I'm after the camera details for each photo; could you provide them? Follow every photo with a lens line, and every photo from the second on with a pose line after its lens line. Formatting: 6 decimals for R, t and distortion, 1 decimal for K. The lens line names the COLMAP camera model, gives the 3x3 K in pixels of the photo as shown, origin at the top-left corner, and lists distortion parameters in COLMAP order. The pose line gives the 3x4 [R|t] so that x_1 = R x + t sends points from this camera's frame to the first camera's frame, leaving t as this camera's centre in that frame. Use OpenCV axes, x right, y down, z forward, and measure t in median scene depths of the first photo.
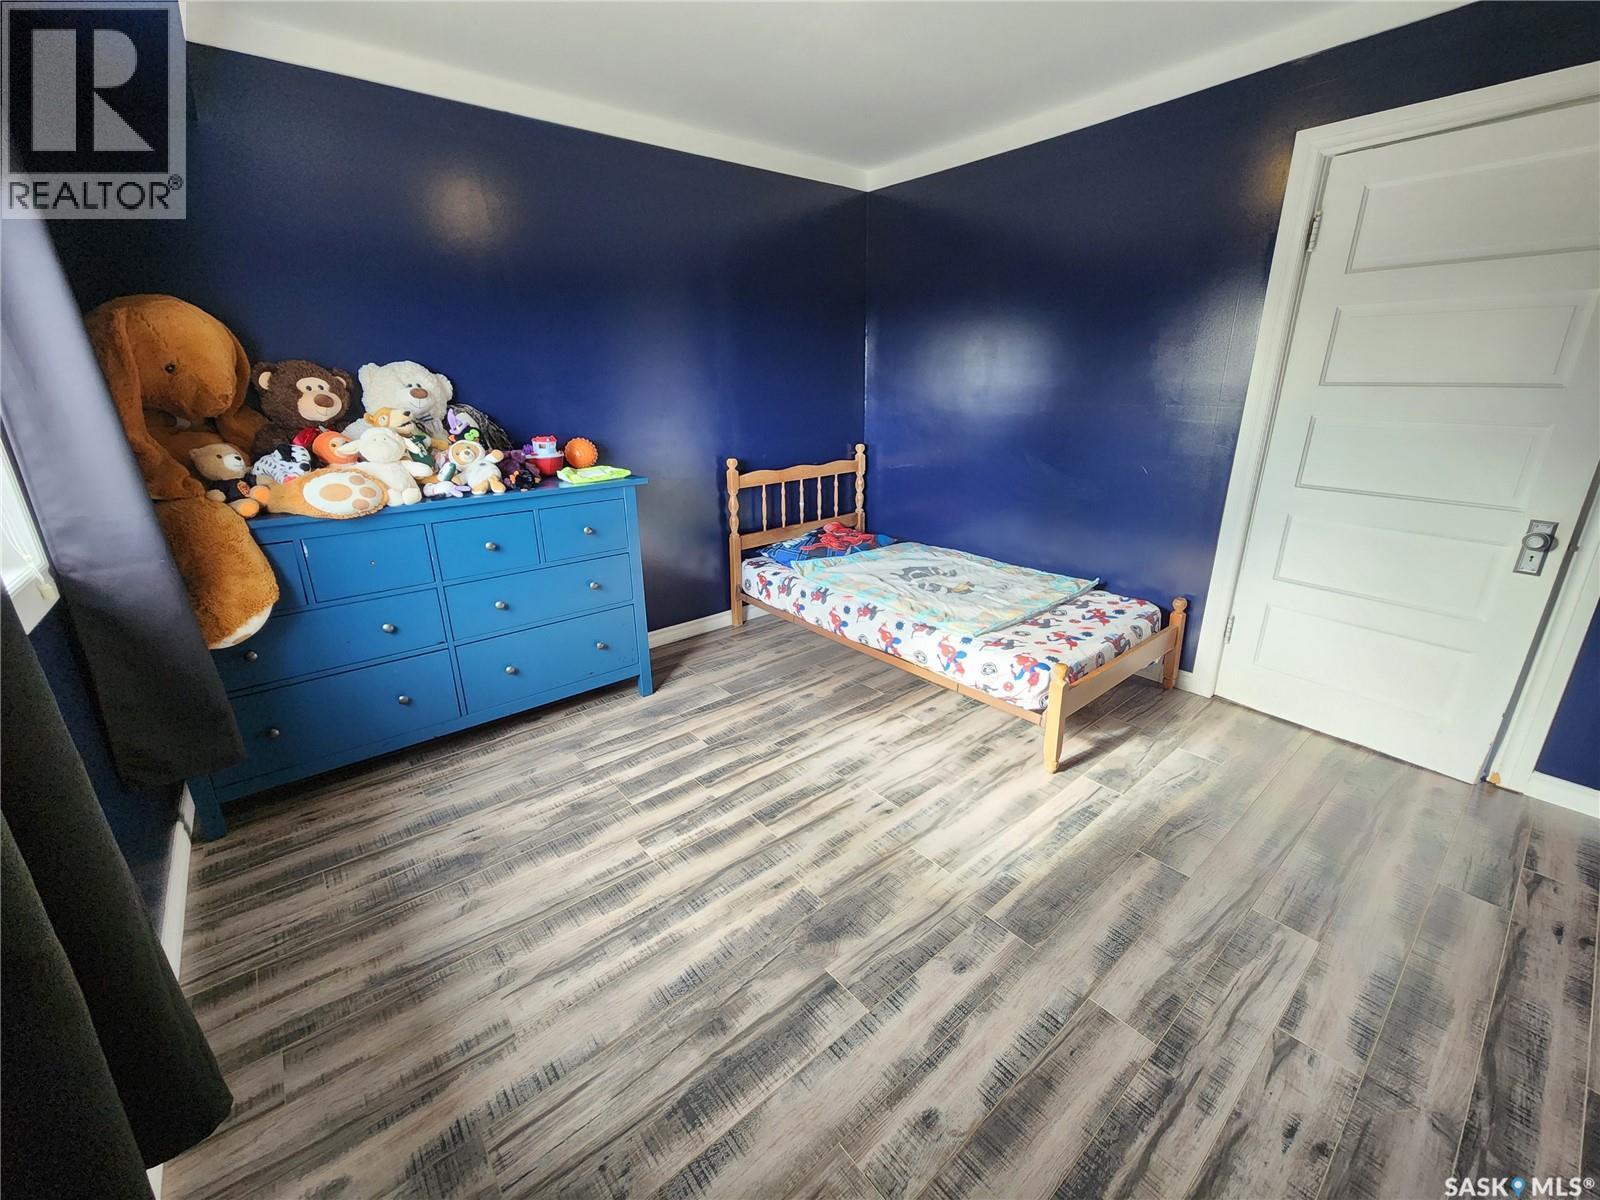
lens RADIAL K [[647.9, 0, 796.8], [0, 647.9, 594.5], [0, 0, 1]] dist [-0.007278, -0.000650]
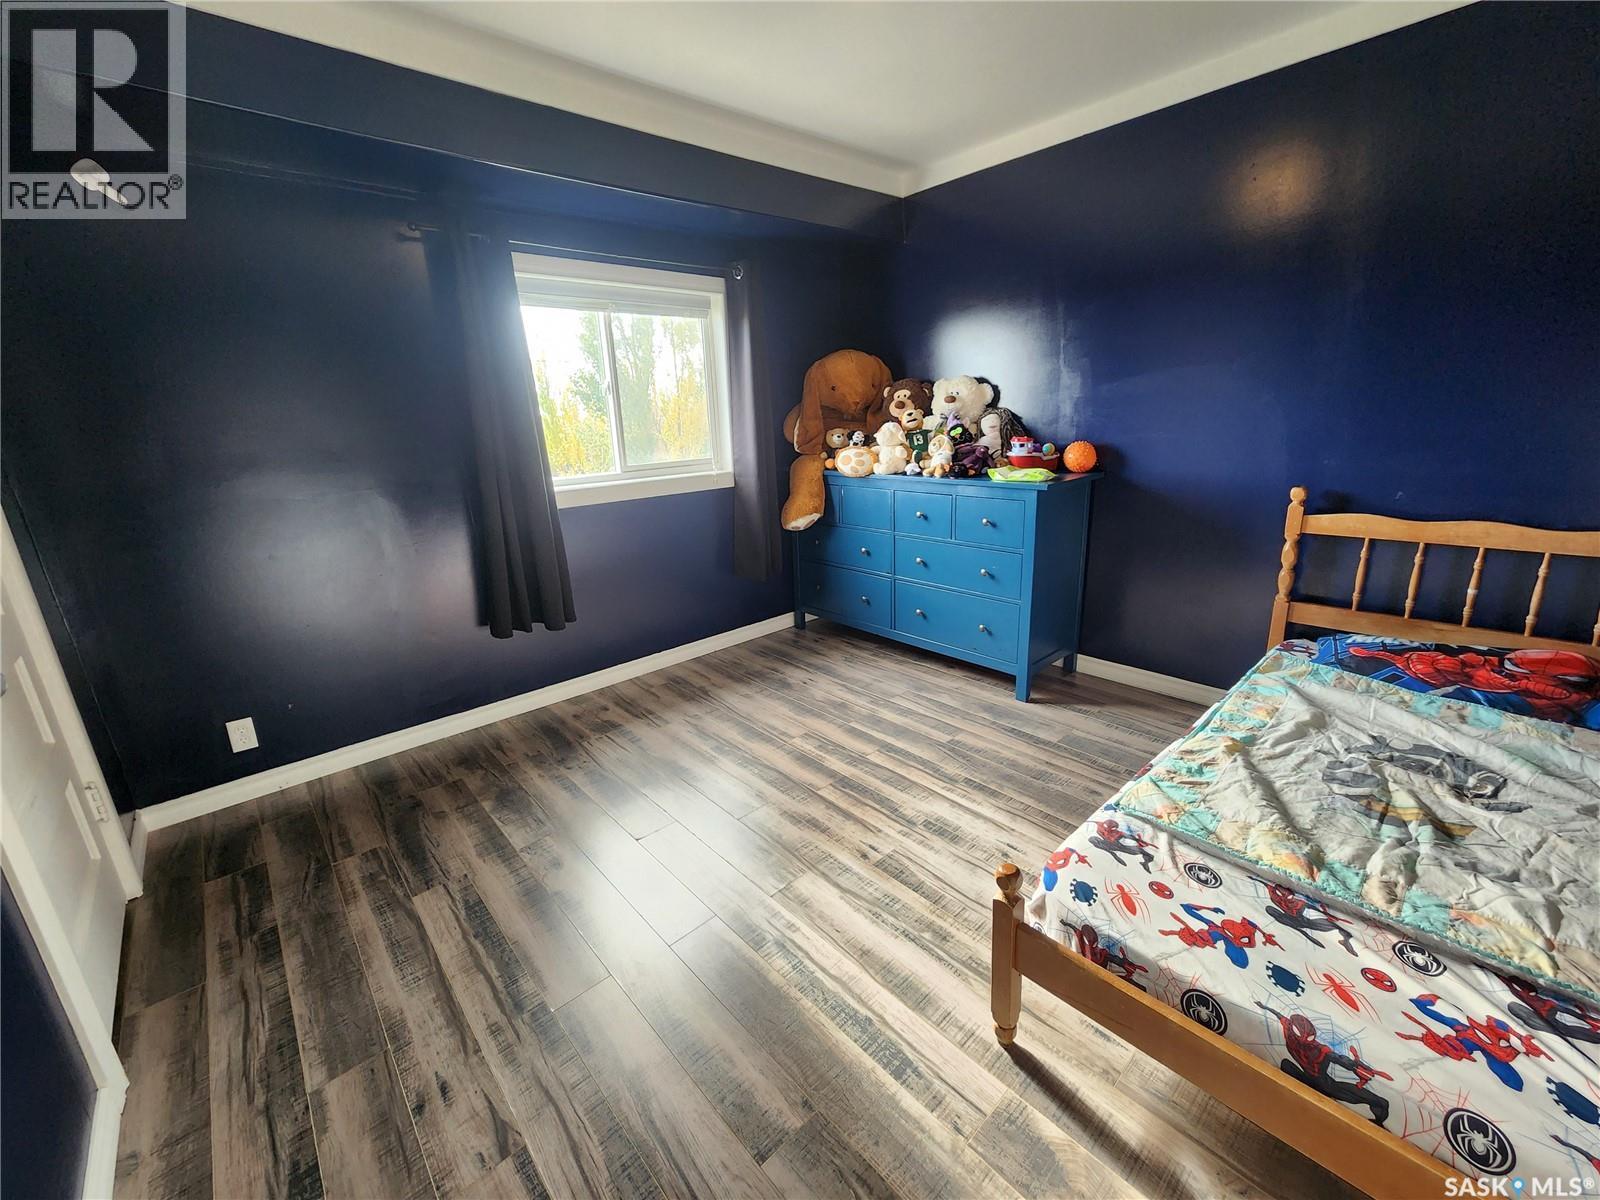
lens RADIAL K [[647.9, 0, 793.9], [0, 647.9, 588.2], [0, 0, 1]] dist [-0.007278, -0.000650]
pose [[0.040742, 0.281031, -0.958834, 0.815641], [-0.273780, 0.926043, 0.259787, -0.205995], [0.960929, 0.251925, 0.114669, 0.624590]]
